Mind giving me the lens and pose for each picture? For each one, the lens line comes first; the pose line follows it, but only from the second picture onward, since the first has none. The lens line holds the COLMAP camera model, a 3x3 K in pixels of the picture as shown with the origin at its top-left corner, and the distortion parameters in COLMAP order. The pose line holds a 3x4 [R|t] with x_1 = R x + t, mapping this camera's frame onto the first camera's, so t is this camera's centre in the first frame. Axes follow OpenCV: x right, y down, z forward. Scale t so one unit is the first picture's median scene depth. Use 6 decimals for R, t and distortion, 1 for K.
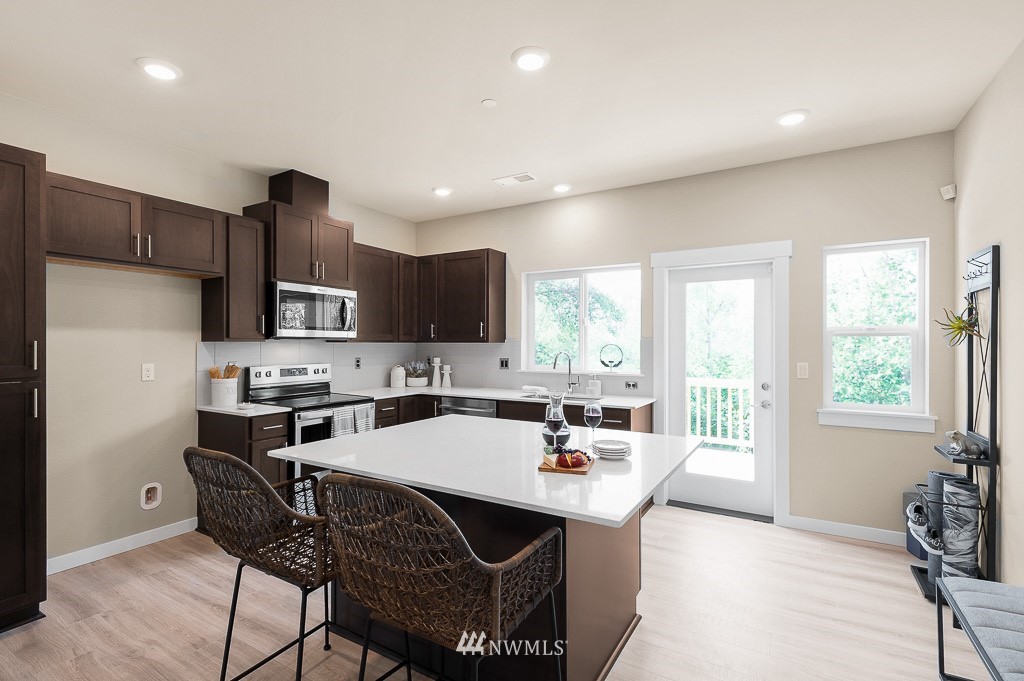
lens RADIAL K [[481.0, 0, 508.7], [0, 481.0, 343.2], [0, 0, 1]] dist [0.019156, -0.004377]
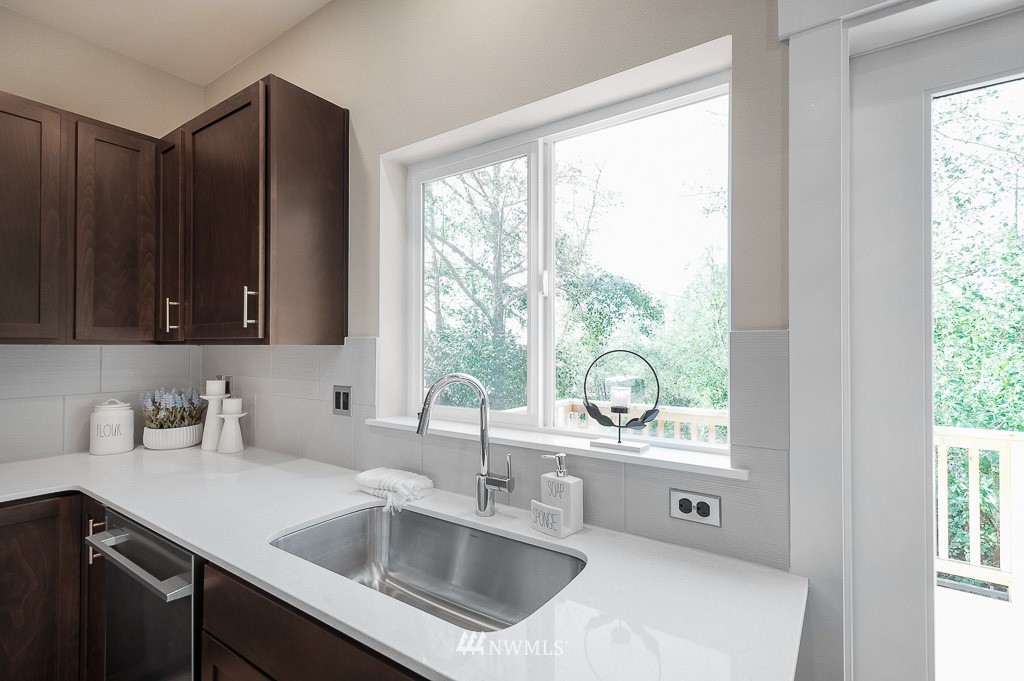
lens RADIAL K [[481.0, 0, 507.1], [0, 481.0, 343.0], [0, 0, 1]] dist [0.019156, -0.004377]
pose [[0.997270, 0.002147, -0.073811, 0.164172], [-0.002768, 0.999962, -0.008315, -0.000032], [0.073791, 0.008496, 0.997238, 0.693378]]
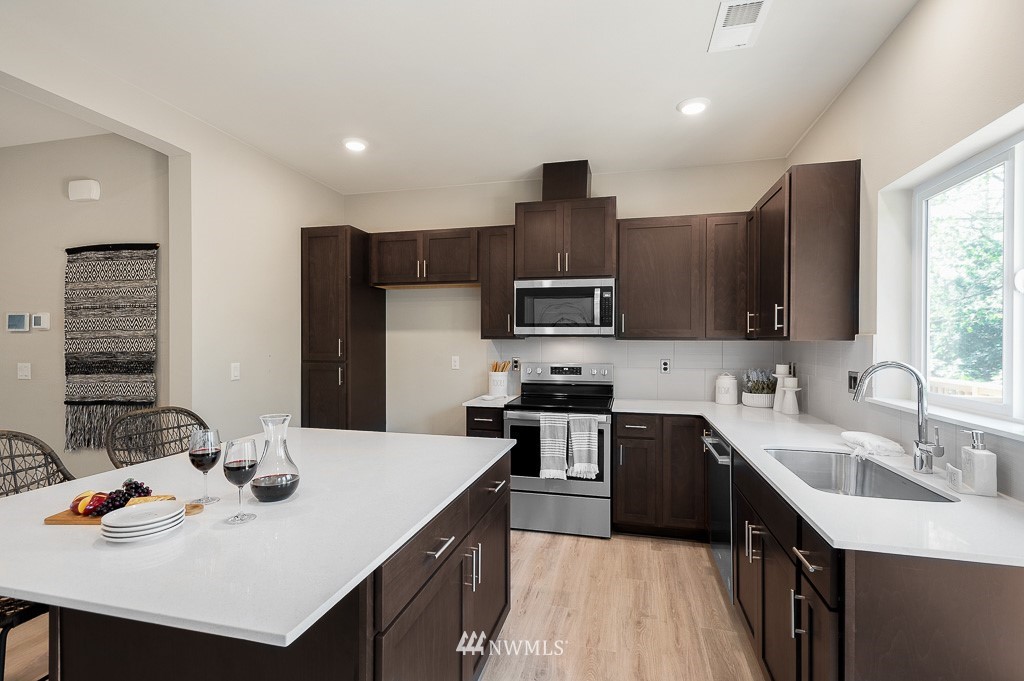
lens RADIAL K [[481.0, 0, 509.6], [0, 481.0, 342.1], [0, 0, 1]] dist [0.019156, -0.004377]
pose [[0.292281, 0.004012, -0.956324, 0.407621], [-0.001904, 0.999992, 0.003613, -0.000798], [0.956331, 0.000765, 0.292286, 0.560932]]
